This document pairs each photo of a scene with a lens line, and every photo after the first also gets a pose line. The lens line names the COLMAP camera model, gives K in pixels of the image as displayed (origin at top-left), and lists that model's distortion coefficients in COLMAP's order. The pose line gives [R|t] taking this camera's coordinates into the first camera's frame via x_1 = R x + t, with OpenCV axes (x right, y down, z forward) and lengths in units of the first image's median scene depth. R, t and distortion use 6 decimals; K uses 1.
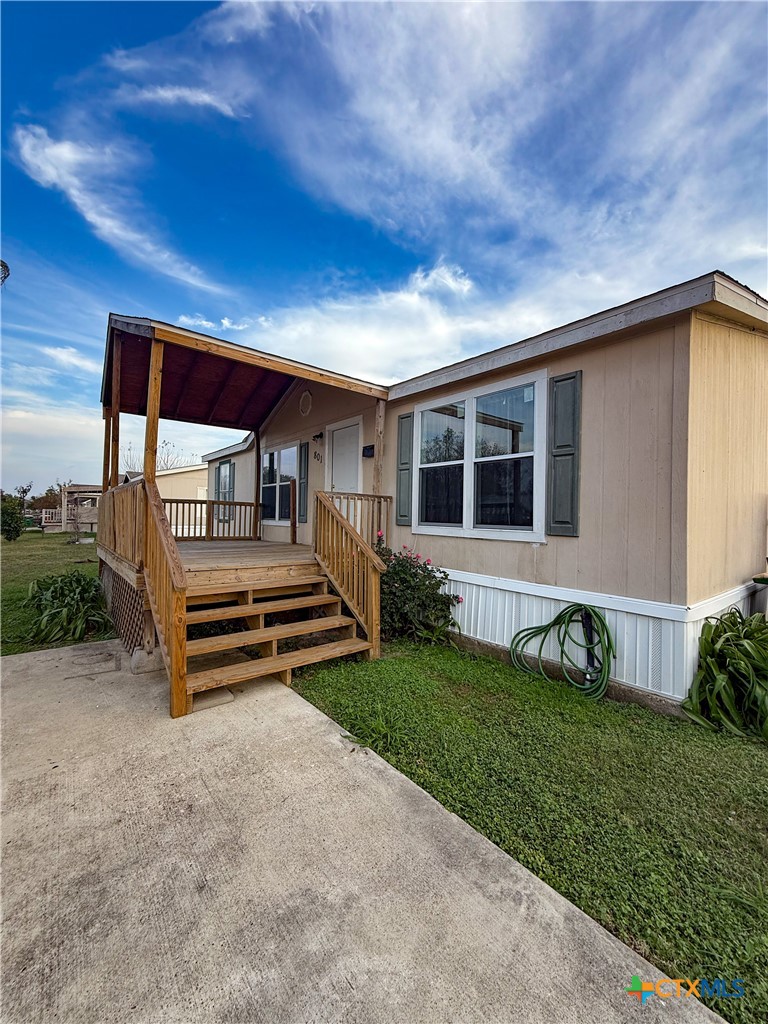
lens RADIAL K [[406.0, 0, 384.0], [0, 406.0, 512.0], [0, 0, 1]] dist [-0.000138, 0.000135]
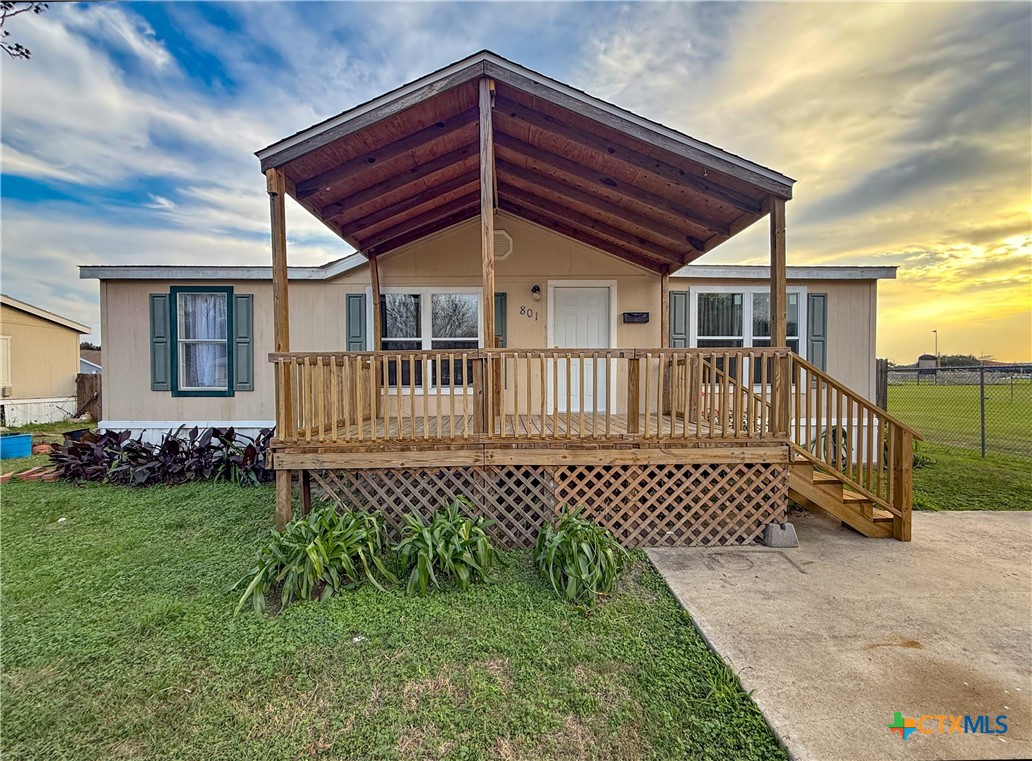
lens RADIAL K [[434.6, 0, 516.0], [0, 434.6, 380.5], [0, 0, 1]] dist [0.001011, 0.000012]
pose [[0.622692, -0.028506, 0.781948, -0.747303], [0.005879, 0.999478, 0.031754, -0.016297], [-0.782445, -0.015176, 0.622535, 0.356425]]
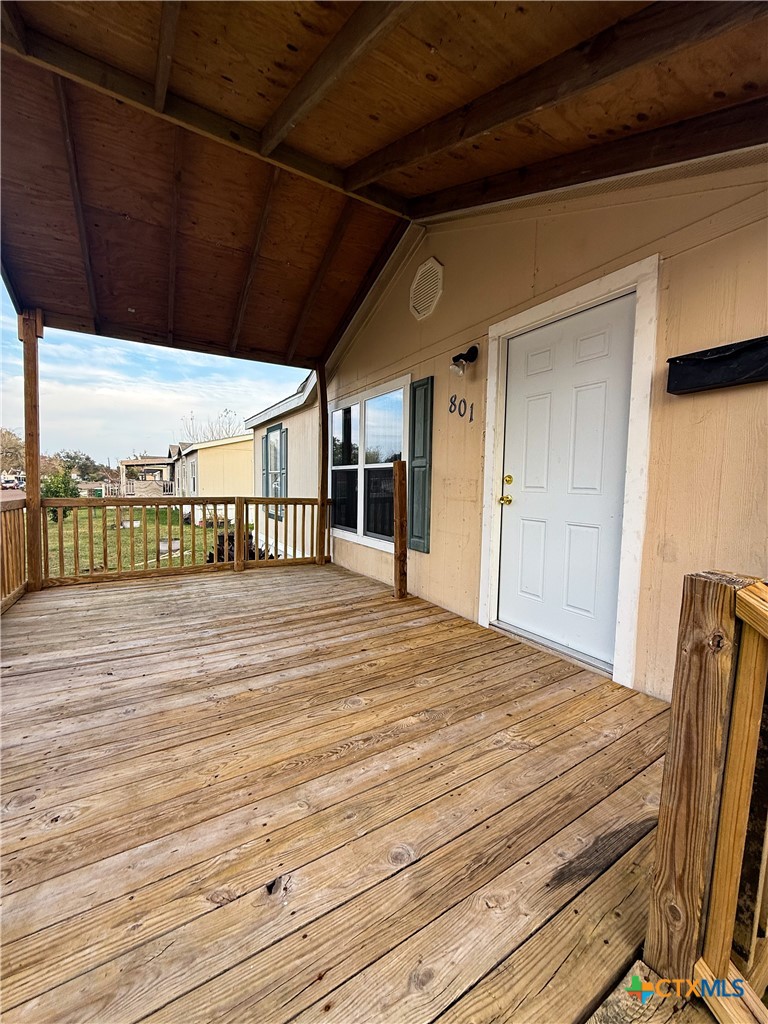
lens RADIAL K [[406.0, 0, 384.0], [0, 406.0, 512.0], [0, 0, 1]] dist [-0.000138, 0.000135]
pose [[0.989871, 0.007870, -0.141749, -0.148390], [0.003673, 0.996708, 0.080988, -0.049351], [0.141920, -0.080688, 0.986584, 0.451340]]
